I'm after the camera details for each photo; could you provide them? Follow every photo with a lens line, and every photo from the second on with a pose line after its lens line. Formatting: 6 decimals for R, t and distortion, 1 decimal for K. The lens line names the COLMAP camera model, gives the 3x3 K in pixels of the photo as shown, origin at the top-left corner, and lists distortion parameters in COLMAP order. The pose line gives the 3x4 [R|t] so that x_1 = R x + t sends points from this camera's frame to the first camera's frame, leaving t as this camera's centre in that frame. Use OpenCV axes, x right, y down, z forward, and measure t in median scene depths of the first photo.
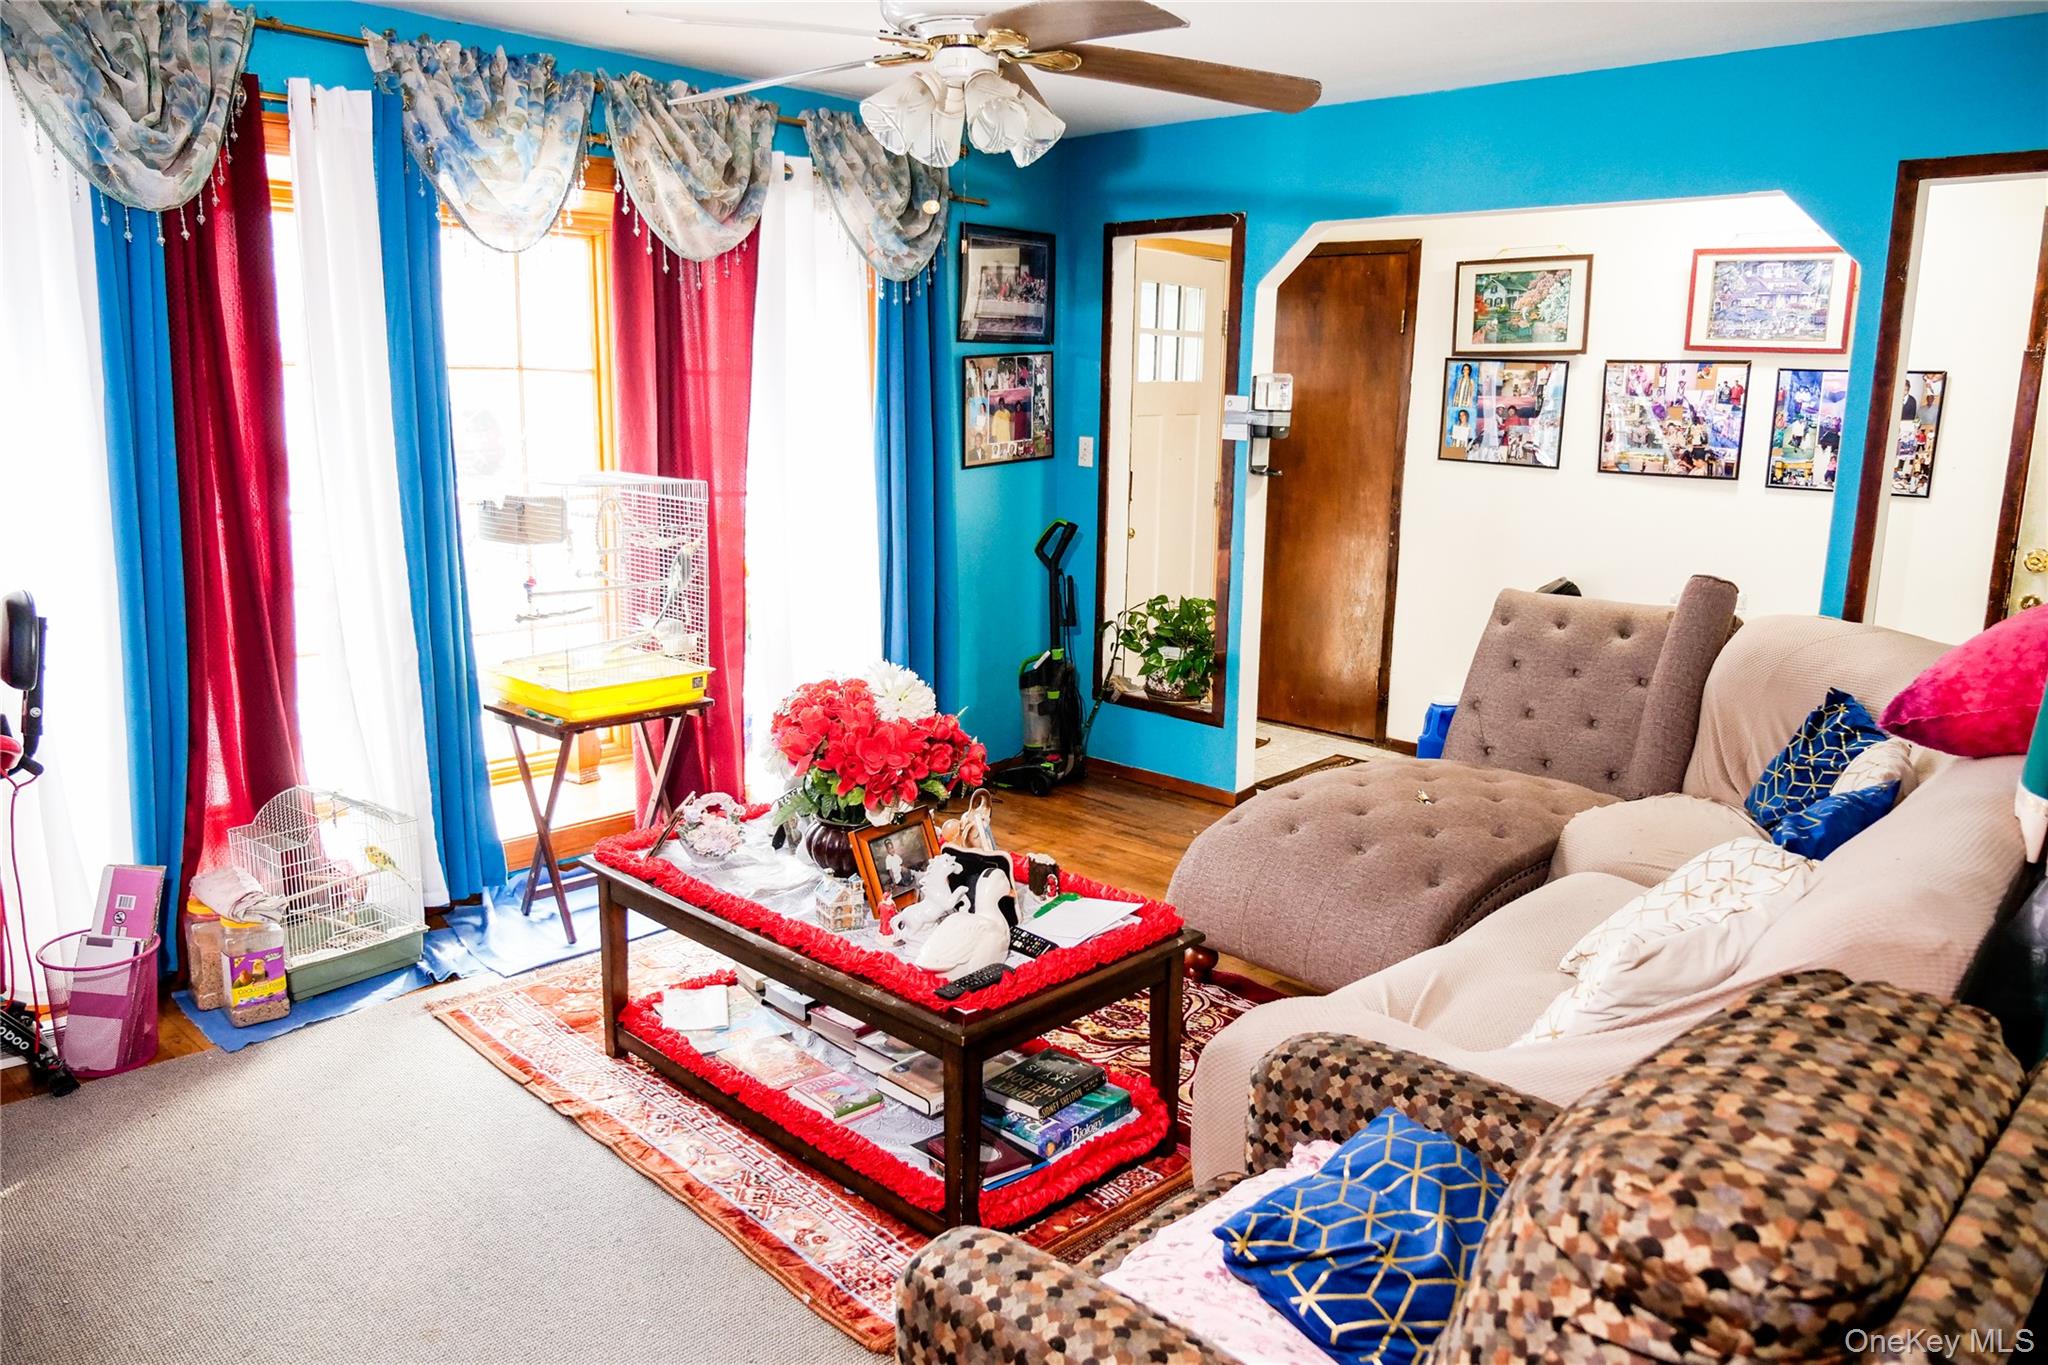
lens RADIAL K [[1463.9, 0, 1024.0], [0, 1463.9, 682.5], [0, 0, 1]] dist [-0.000682, -0.042588]
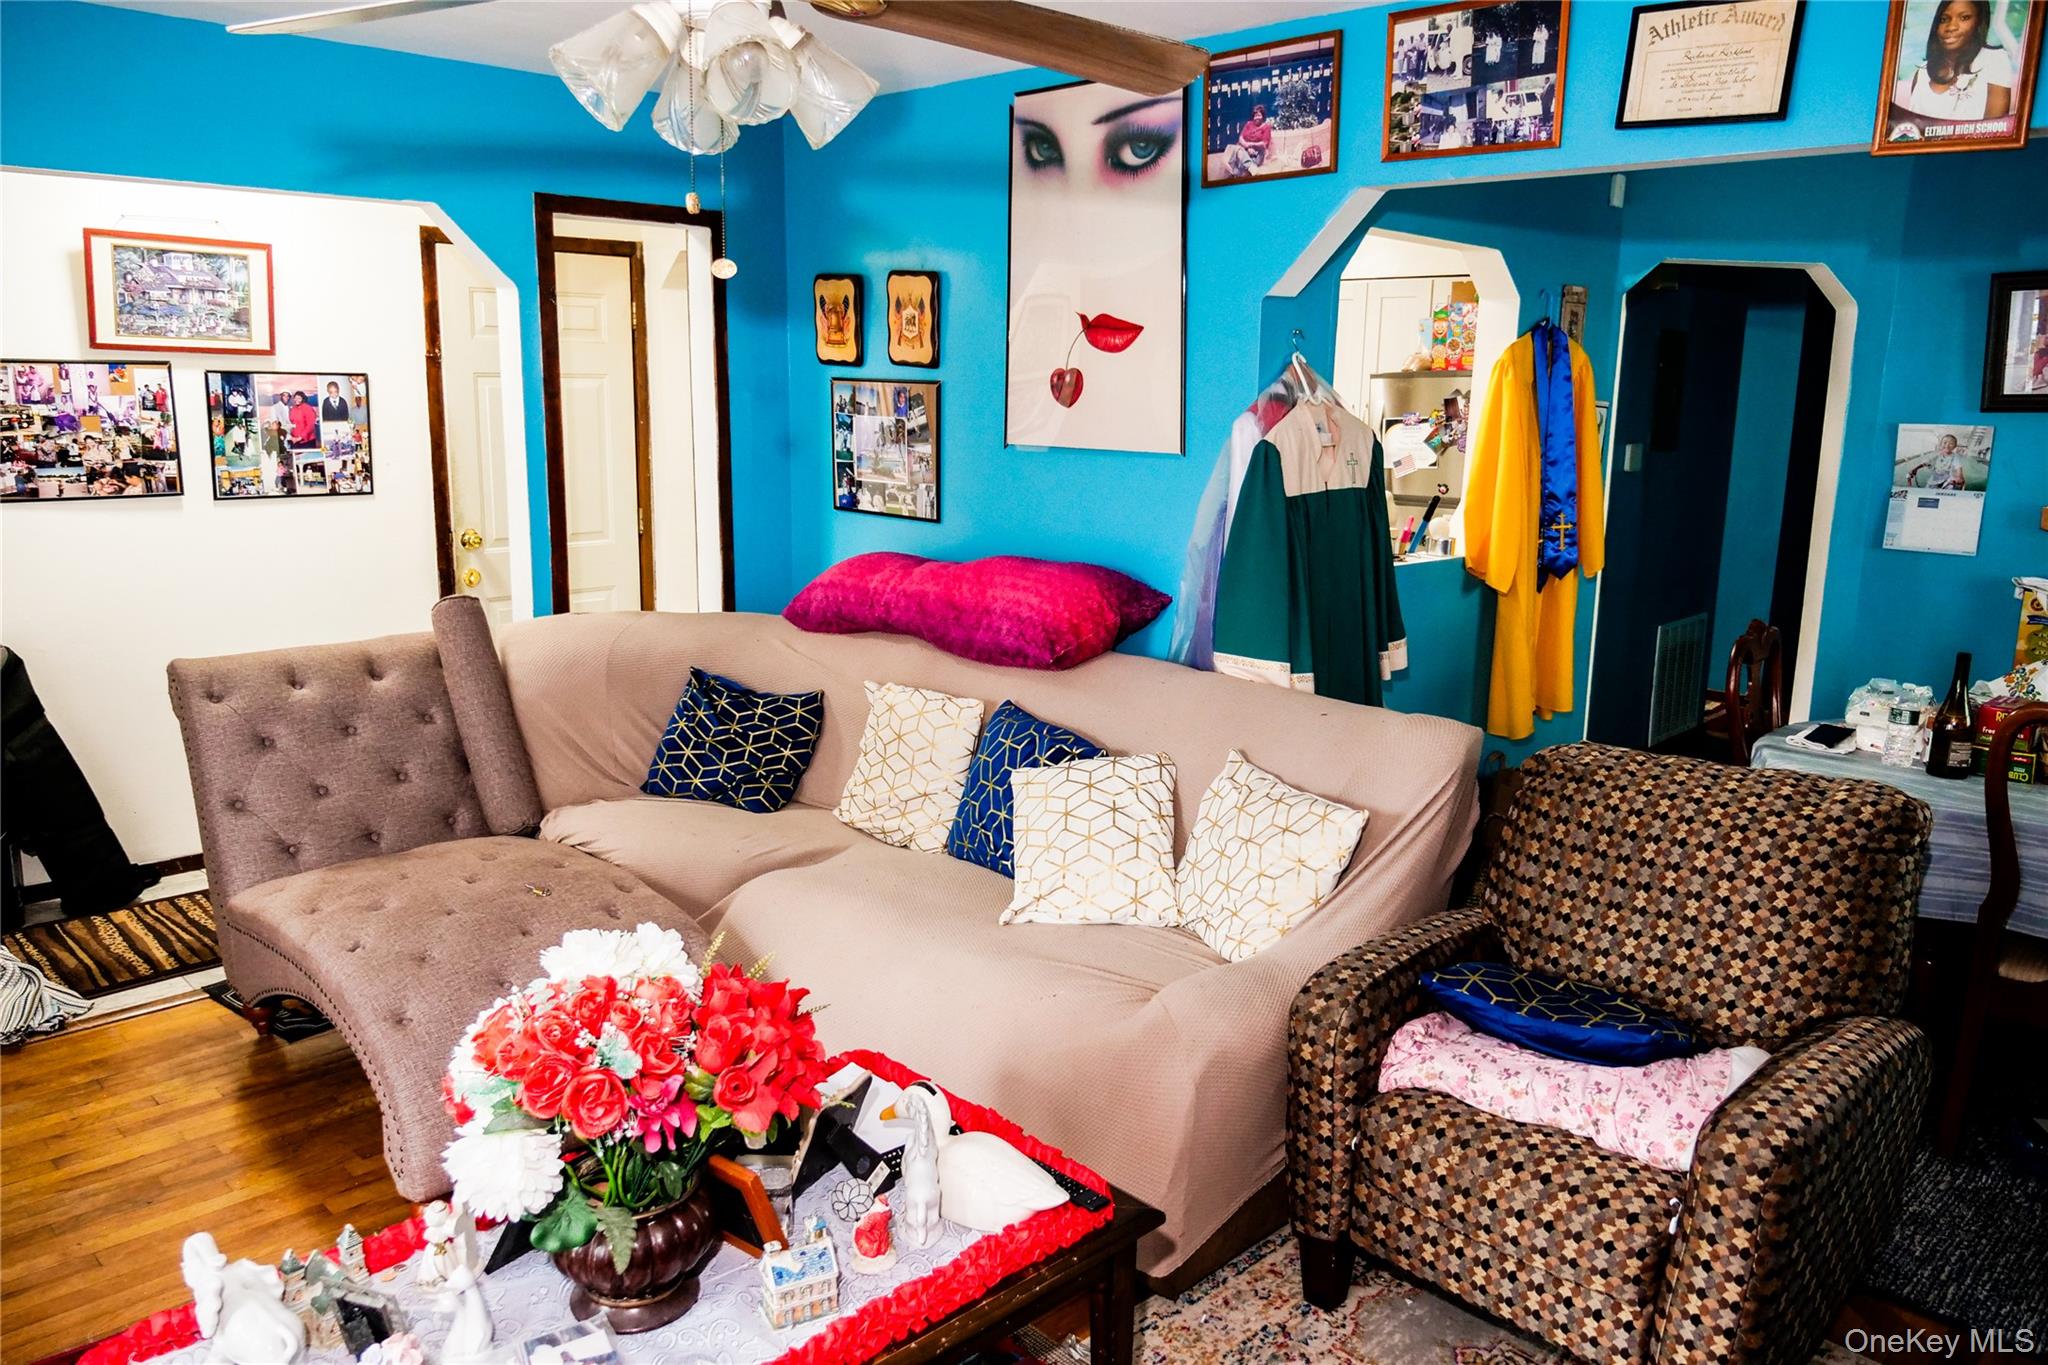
lens RADIAL K [[1463.9, 0, 1024.0], [0, 1463.9, 682.5], [0, 0, 1]] dist [-0.000682, -0.042588]
pose [[0.010441, -0.211474, 0.977328, -0.407718], [0.183581, 0.961174, 0.206017, -0.120637], [-0.982949, 0.177268, 0.048858, 0.483868]]
